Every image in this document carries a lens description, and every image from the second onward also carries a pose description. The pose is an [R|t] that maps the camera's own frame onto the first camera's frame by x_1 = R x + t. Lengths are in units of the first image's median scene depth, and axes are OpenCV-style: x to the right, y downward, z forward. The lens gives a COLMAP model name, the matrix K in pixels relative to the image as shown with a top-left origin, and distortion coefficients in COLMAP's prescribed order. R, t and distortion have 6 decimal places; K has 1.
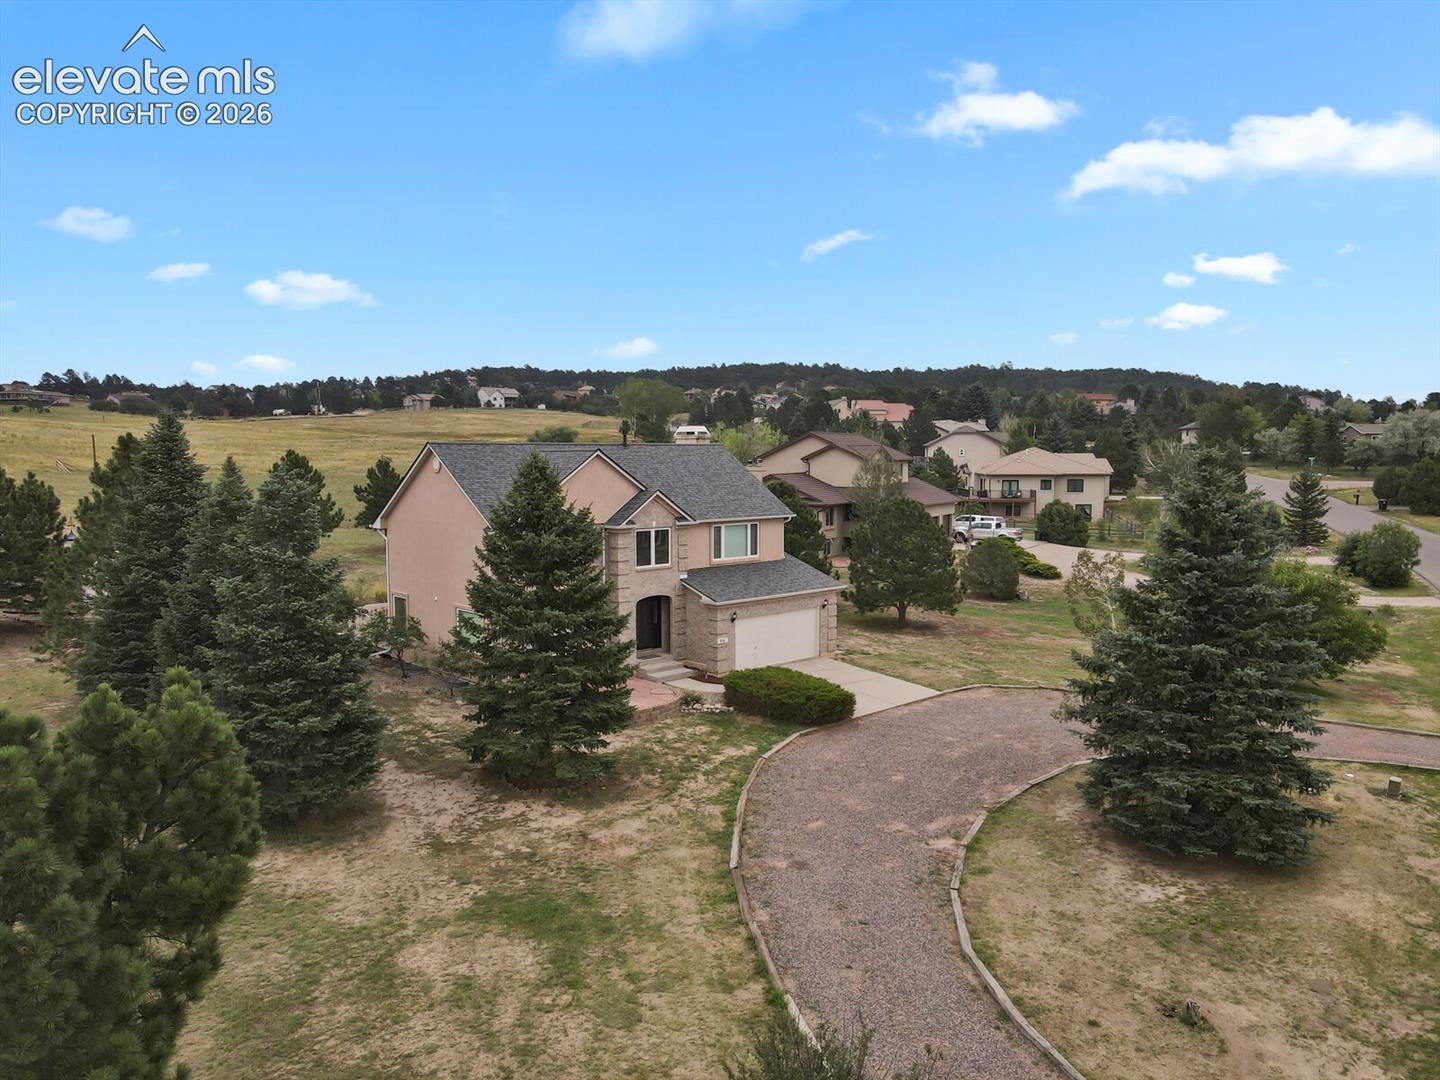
lens RADIAL K [[1059.8, 0, 721.9], [0, 1059.8, 529.2], [0, 0, 1]] dist [-0.007983, 0.046825]
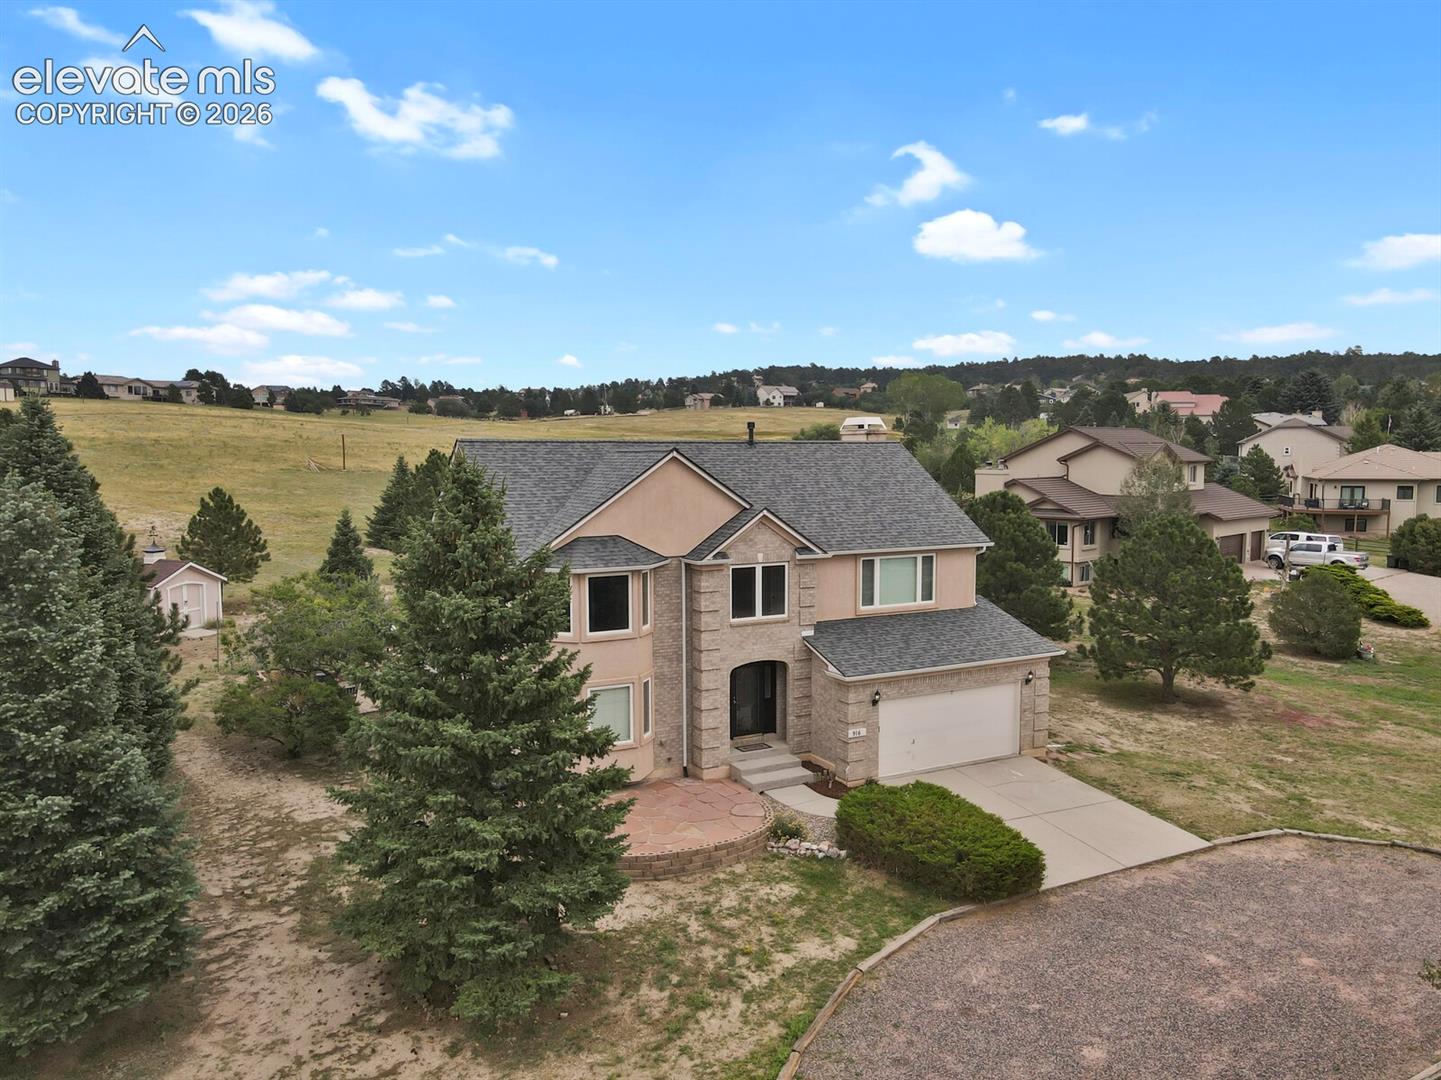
lens RADIAL K [[1054.1, 0, 720.5], [0, 1054.1, 540.0], [0, 0, 1]] dist [0.000587, 0.041663]
pose [[0.962866, 0.022698, -0.269024, 0.056442], [-0.019443, 0.999702, 0.014756, -0.015238], [0.269279, -0.008978, 0.963020, 0.197679]]
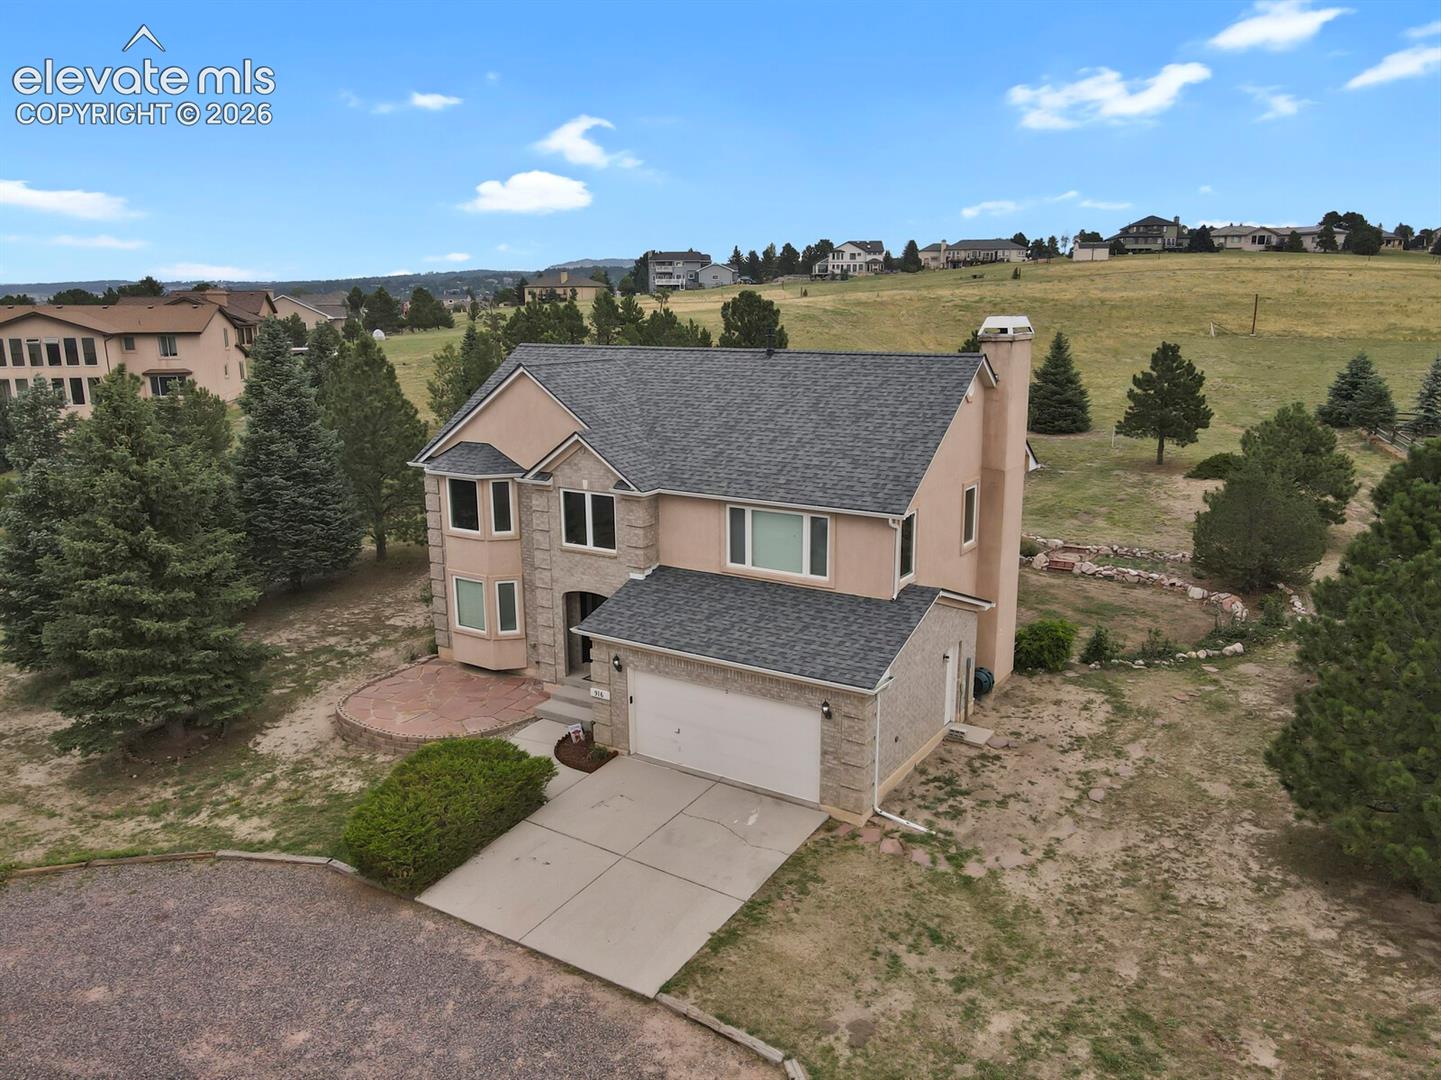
lens RADIAL K [[1060.5, 0, 722.4], [0, 1060.5, 529.2], [0, 0, 1]] dist [-0.007983, 0.046825]
pose [[0.243670, 0.204764, -0.947996, 0.340356], [-0.064780, 0.978712, 0.194748, -0.064783], [0.967692, 0.013957, 0.251748, 0.544378]]
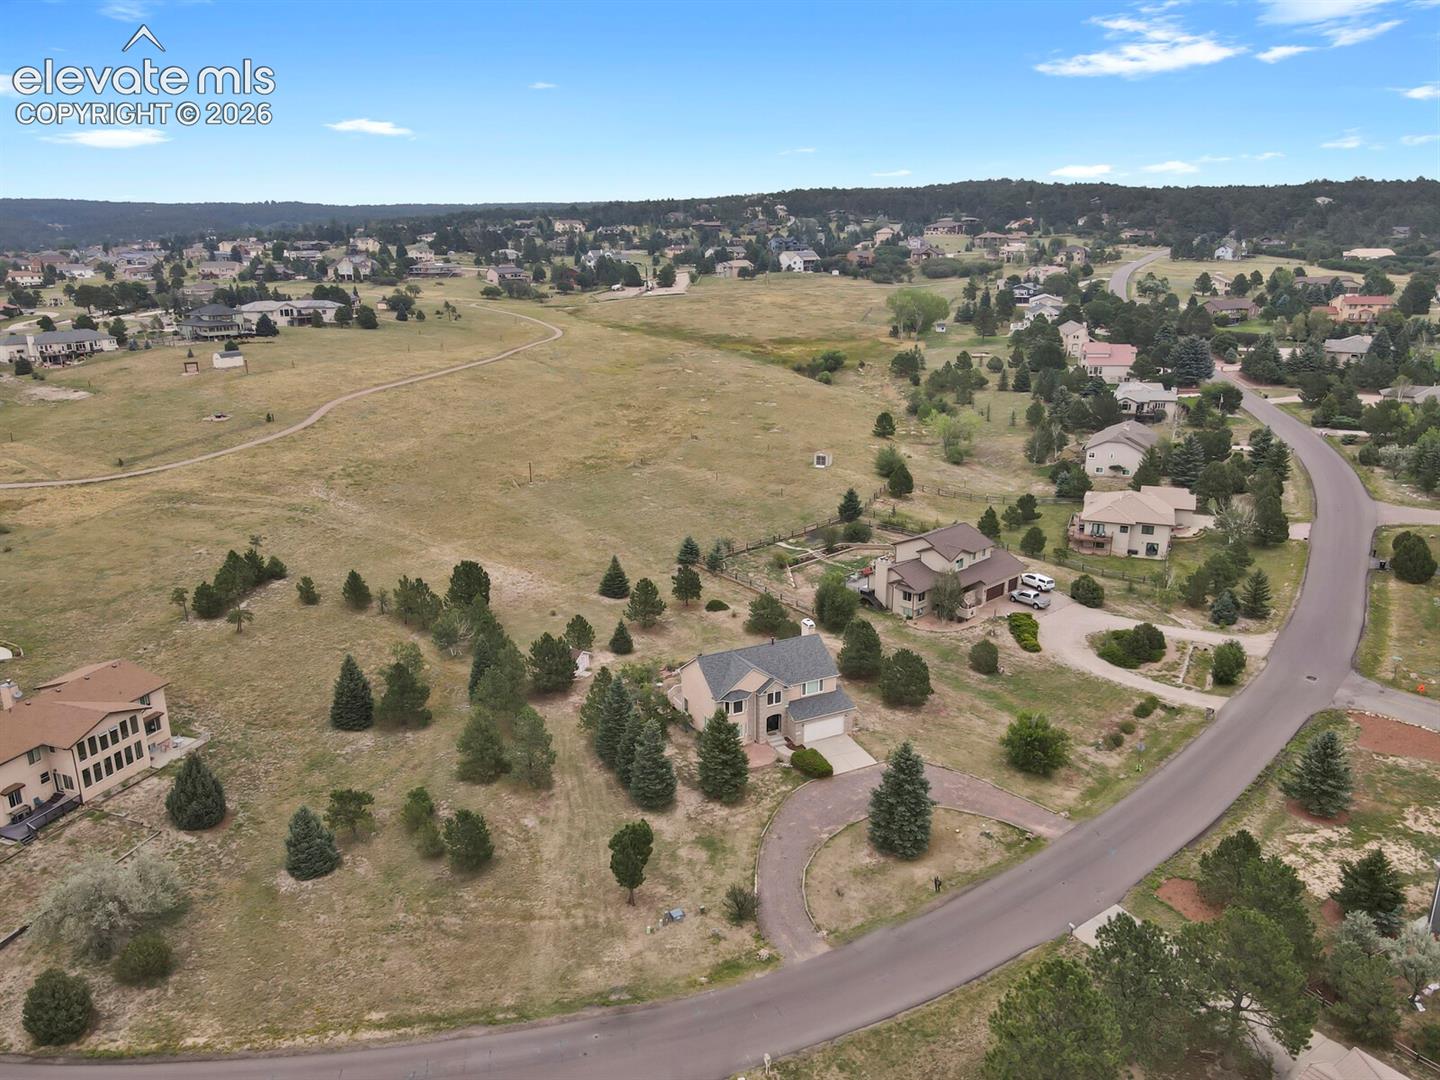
lens RADIAL K [[1061.3, 0, 720.0], [0, 1061.3, 540.0], [0, 0, 1]] dist [0.003511, -0.011628]
pose [[0.957143, 0.080326, -0.278255, 0.313247], [-0.017852, 0.975304, 0.220142, -0.579482], [0.289066, -0.205740, 0.934940, -0.892149]]
